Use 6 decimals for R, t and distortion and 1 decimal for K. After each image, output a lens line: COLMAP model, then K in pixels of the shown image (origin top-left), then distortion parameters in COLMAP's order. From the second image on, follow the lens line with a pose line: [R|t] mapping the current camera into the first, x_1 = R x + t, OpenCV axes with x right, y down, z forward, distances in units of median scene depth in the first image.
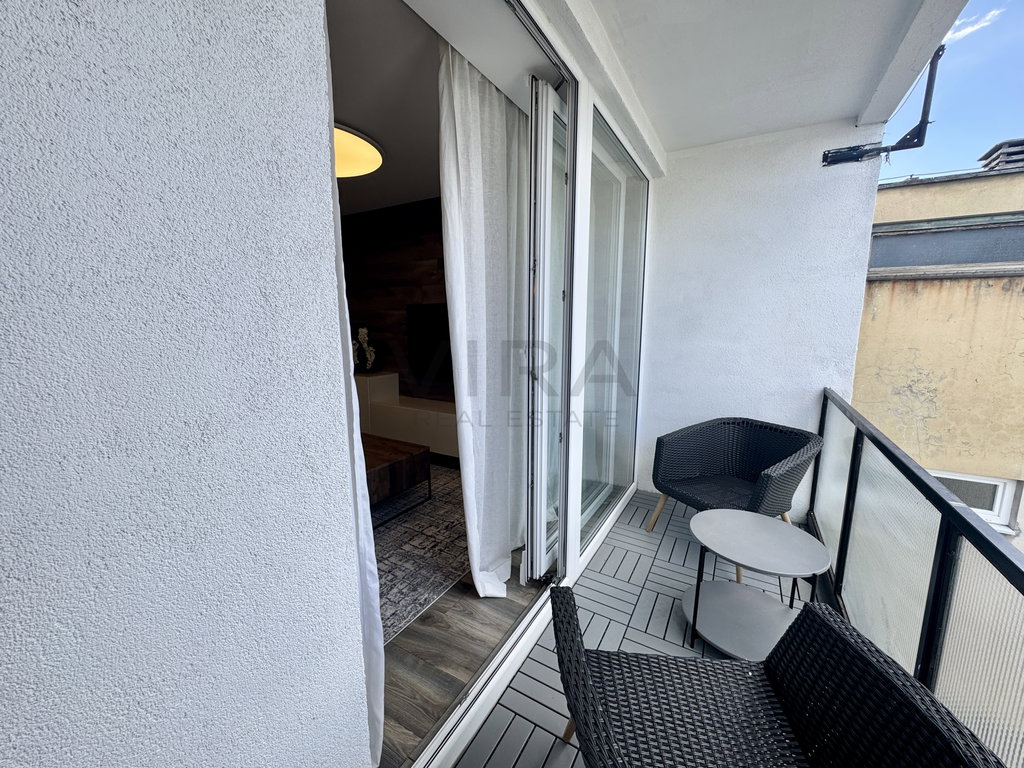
lens RADIAL K [[409.0, 0, 511.2], [0, 409.0, 384.0], [0, 0, 1]] dist [-0.001386, 0.000166]
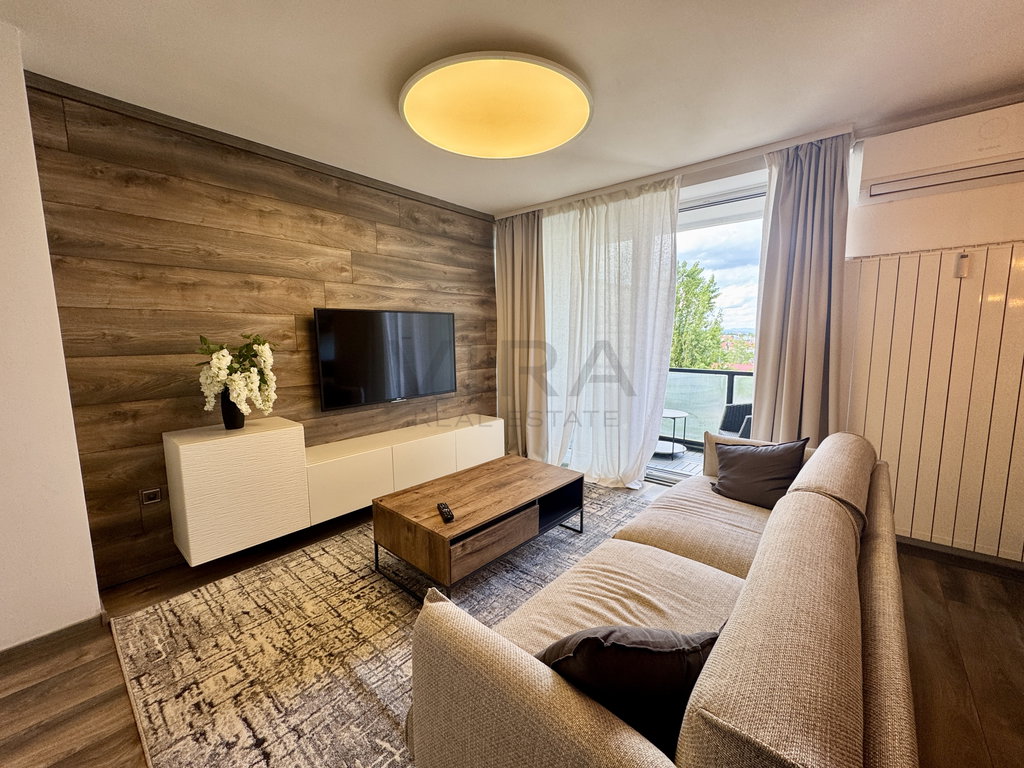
lens RADIAL K [[409.0, 0, 509.1], [0, 409.0, 384.6], [0, 0, 1]] dist [-0.001386, 0.000166]
pose [[0.184787, -0.122643, 0.975096, -1.156813], [0.156113, 0.983248, 0.094084, -0.111721], [-0.970300, 0.134839, 0.200838, 0.764940]]
